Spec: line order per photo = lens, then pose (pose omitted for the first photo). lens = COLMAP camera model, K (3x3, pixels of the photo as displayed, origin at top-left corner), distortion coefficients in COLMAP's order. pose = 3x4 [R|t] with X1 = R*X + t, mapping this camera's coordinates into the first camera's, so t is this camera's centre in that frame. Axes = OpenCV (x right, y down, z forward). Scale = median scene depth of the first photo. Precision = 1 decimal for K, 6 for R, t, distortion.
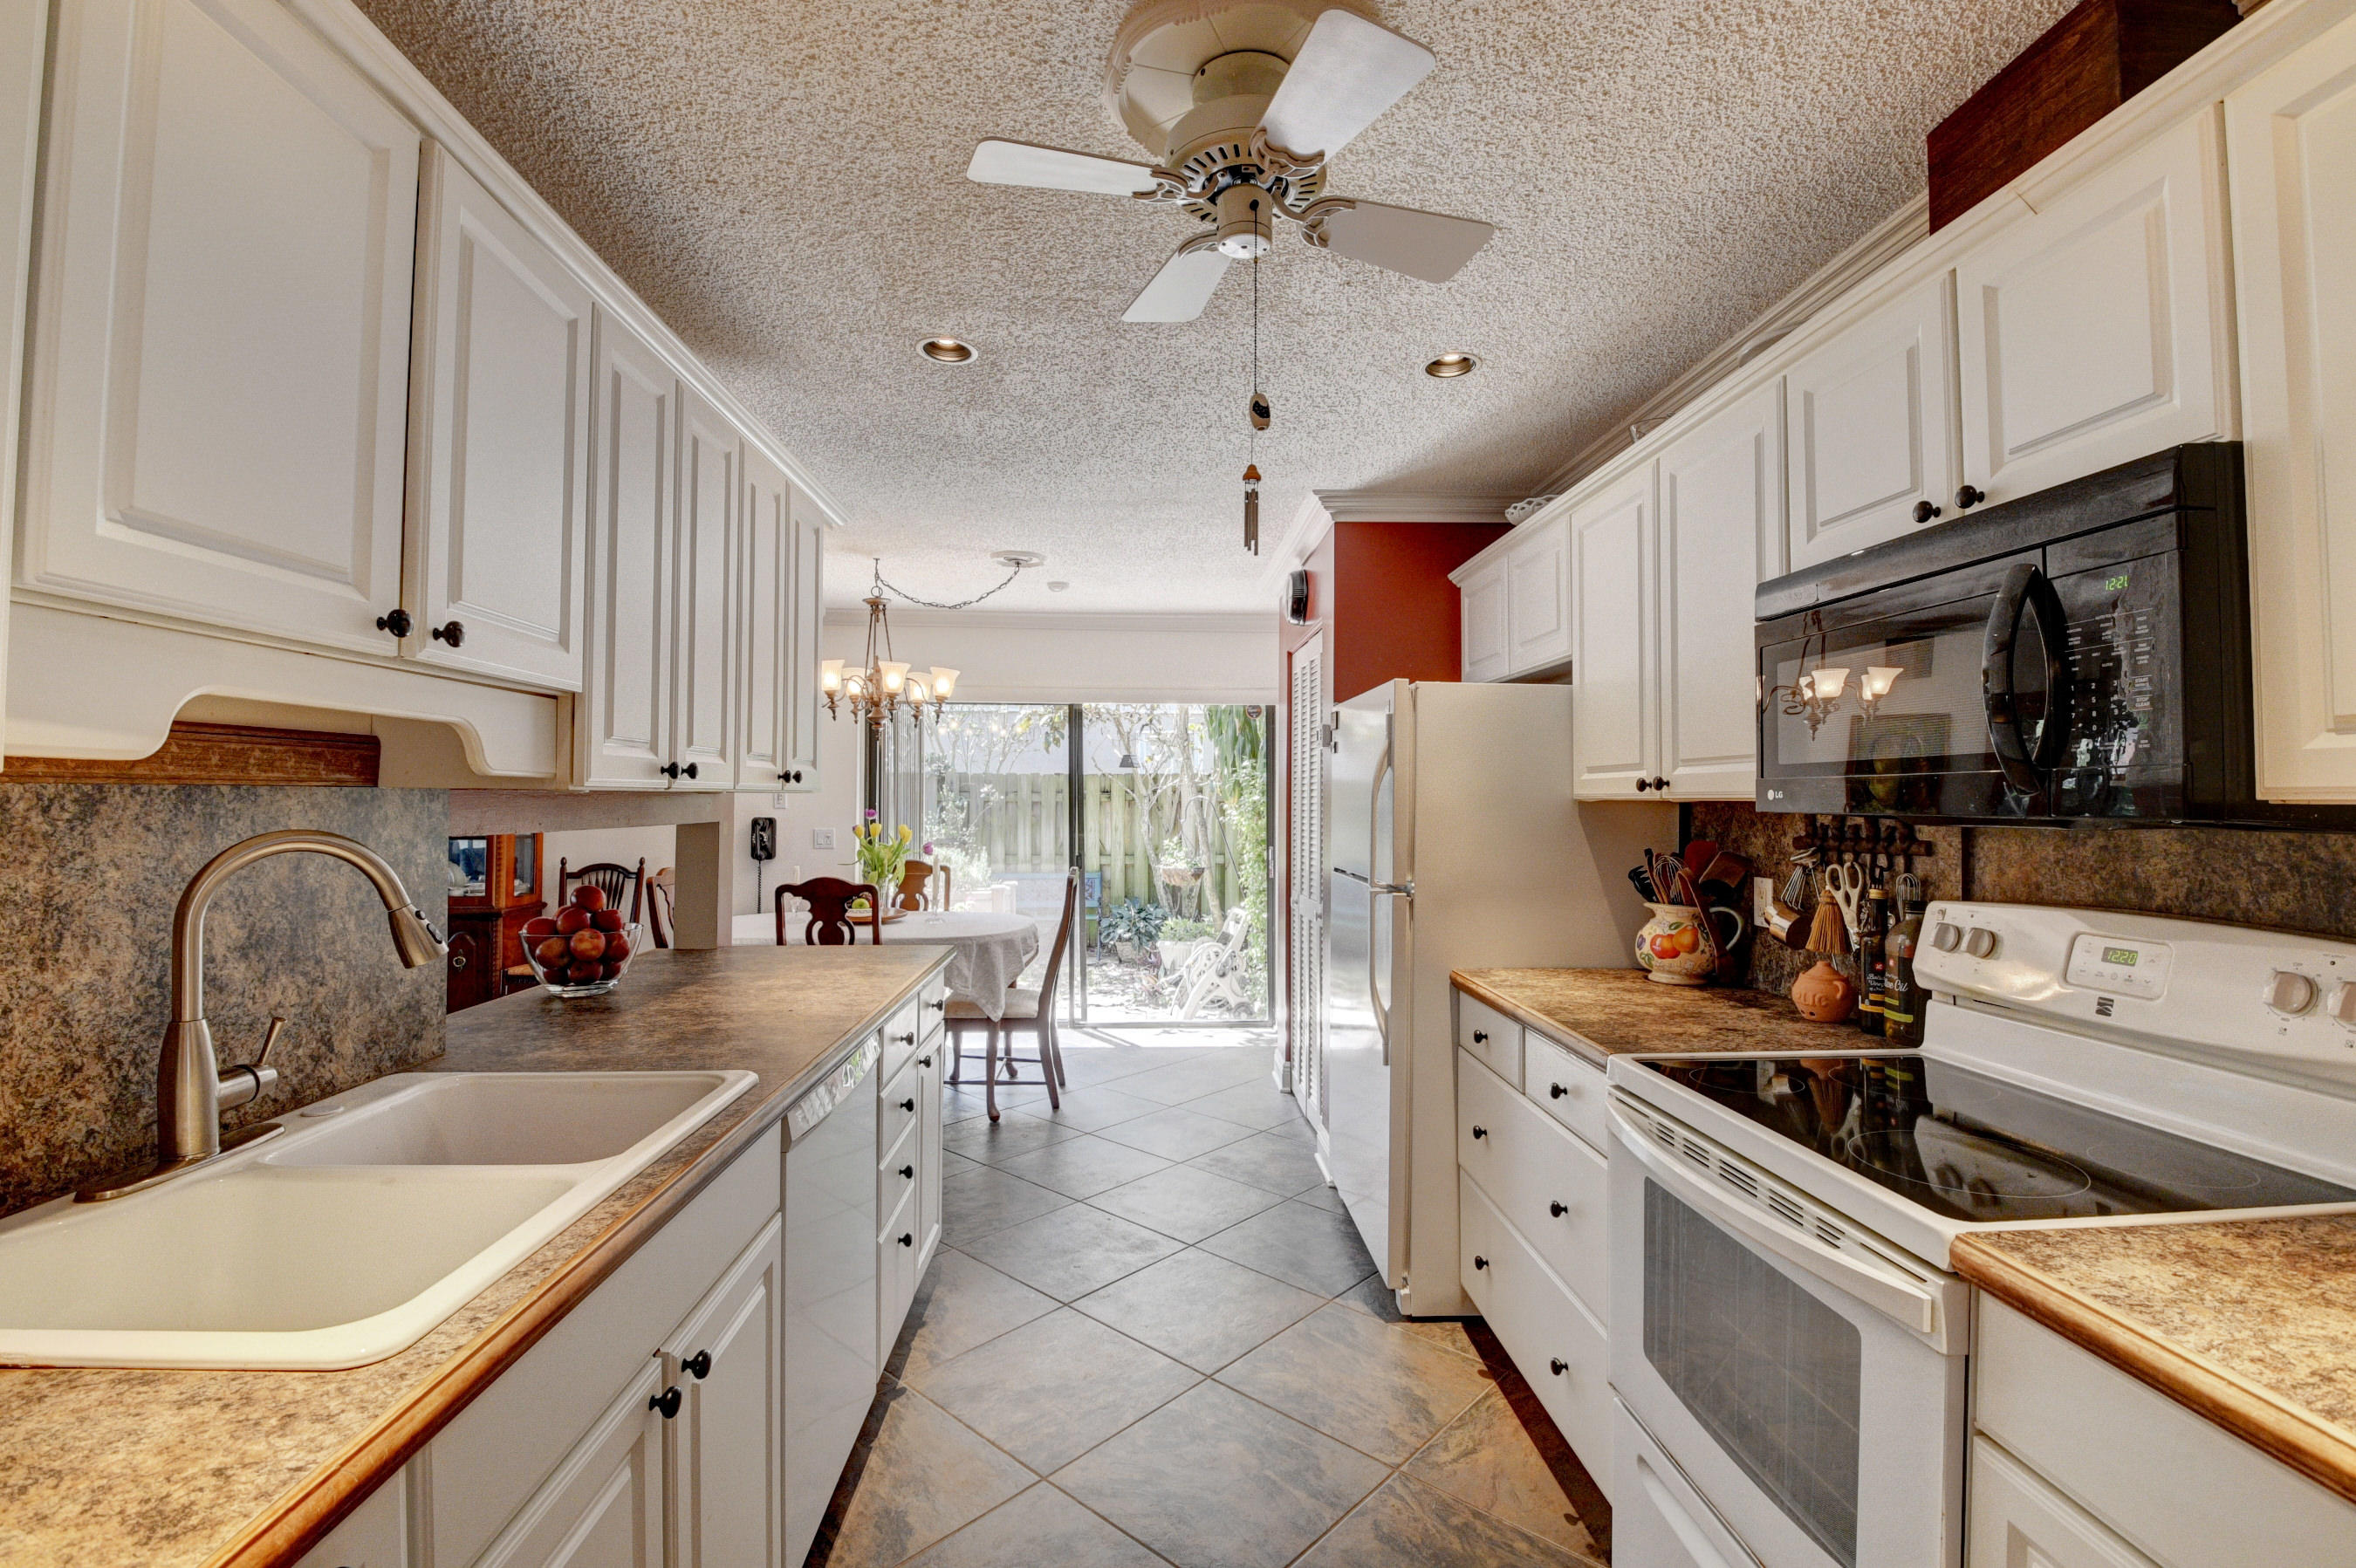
lens RADIAL K [[1039.9, 0, 1175.4], [0, 1039.9, 769.5], [0, 0, 1]] dist [0.000427, -0.017542]
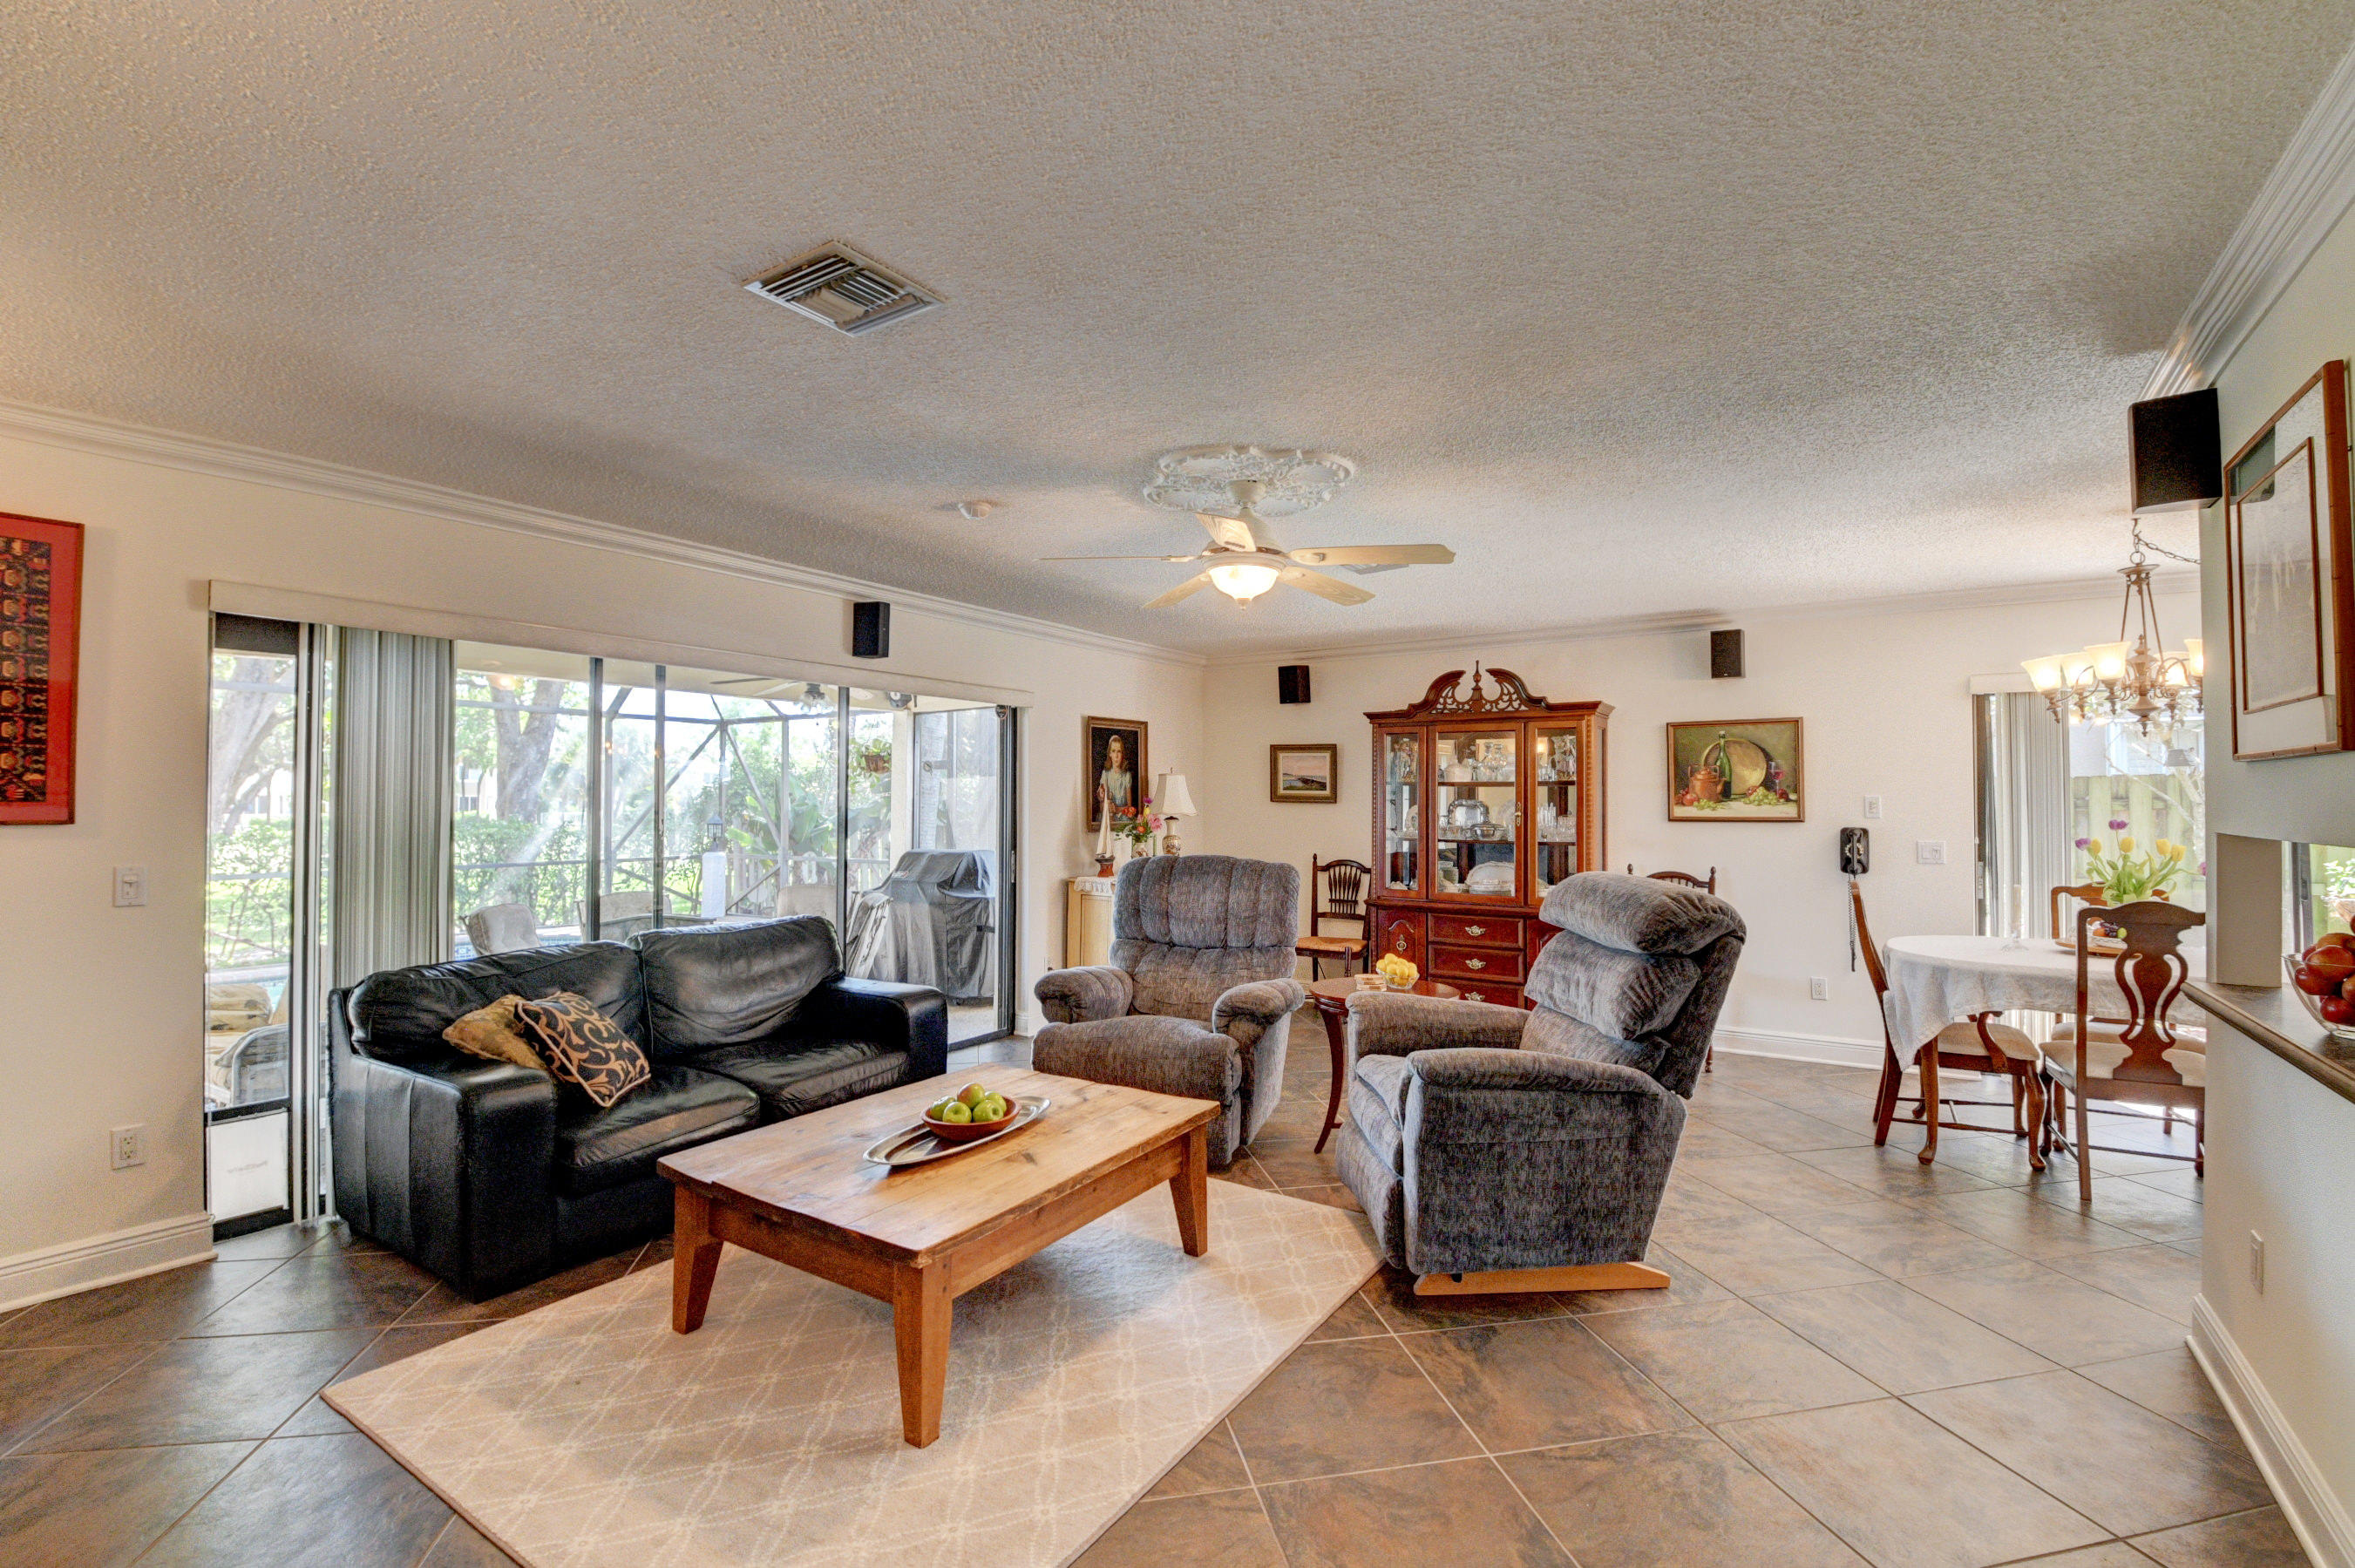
lens RADIAL K [[1039.5, 0, 1182.1], [0, 1039.5, 776.5], [0, 0, 1]] dist [0.000427, -0.017542]
pose [[0.799853, -0.017519, -0.599940, -0.266346], [0.017064, 0.999834, -0.006446, -0.002603], [0.599954, -0.005081, 0.800019, -0.072748]]
